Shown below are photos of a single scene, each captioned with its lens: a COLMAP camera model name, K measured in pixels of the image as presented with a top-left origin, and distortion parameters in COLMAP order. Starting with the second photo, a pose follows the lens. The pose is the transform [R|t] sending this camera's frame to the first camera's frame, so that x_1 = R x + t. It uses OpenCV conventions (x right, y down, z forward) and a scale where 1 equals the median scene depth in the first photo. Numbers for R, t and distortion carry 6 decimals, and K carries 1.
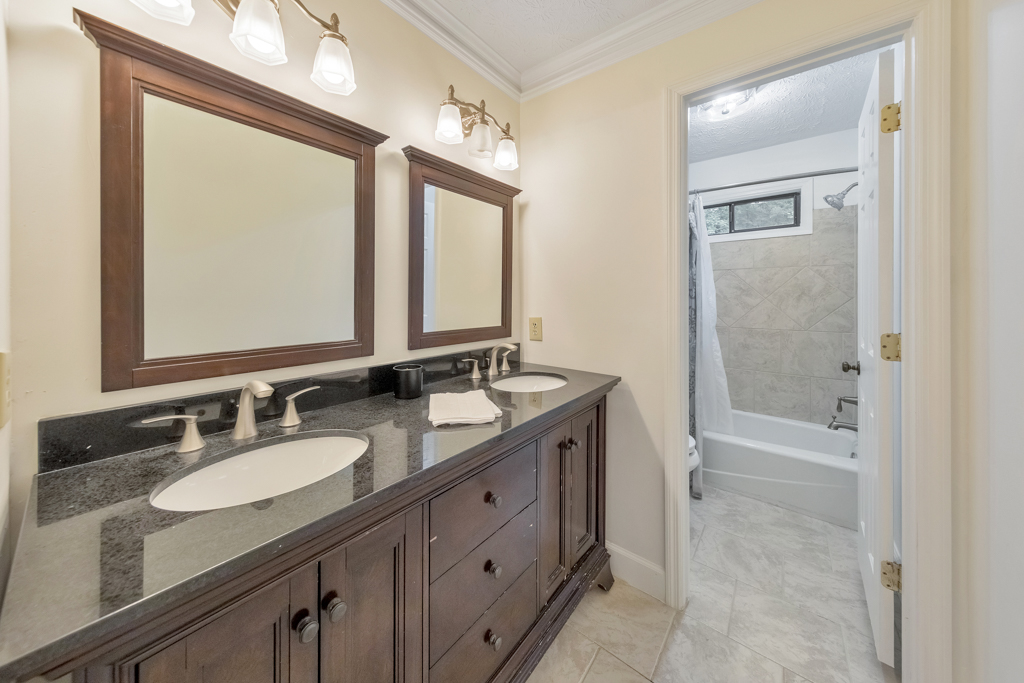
lens RADIAL K [[335.8, 0, 516.9], [0, 335.8, 301.5], [0, 0, 1]] dist [0.000499, 0.000019]
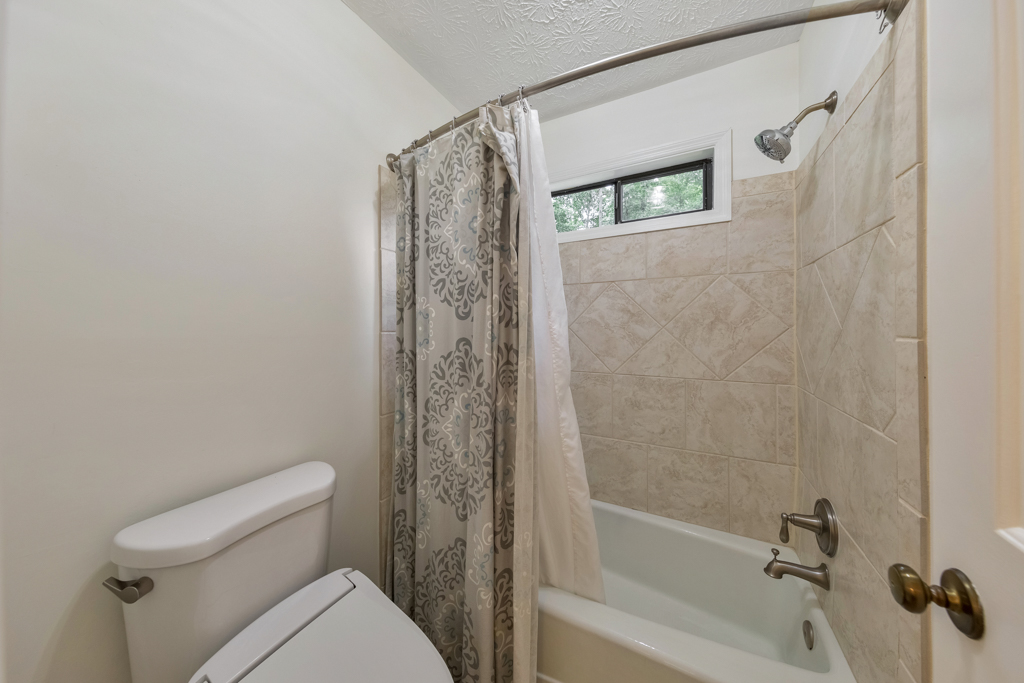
lens RADIAL K [[335.8, 0, 512.5], [0, 335.8, 332.3], [0, 0, 1]] dist [0.000499, 0.000019]
pose [[0.981349, -0.003736, 0.192198, 0.365726], [0.003303, 0.999991, 0.002571, -0.002579], [-0.192206, -0.001888, 0.981353, 0.468340]]
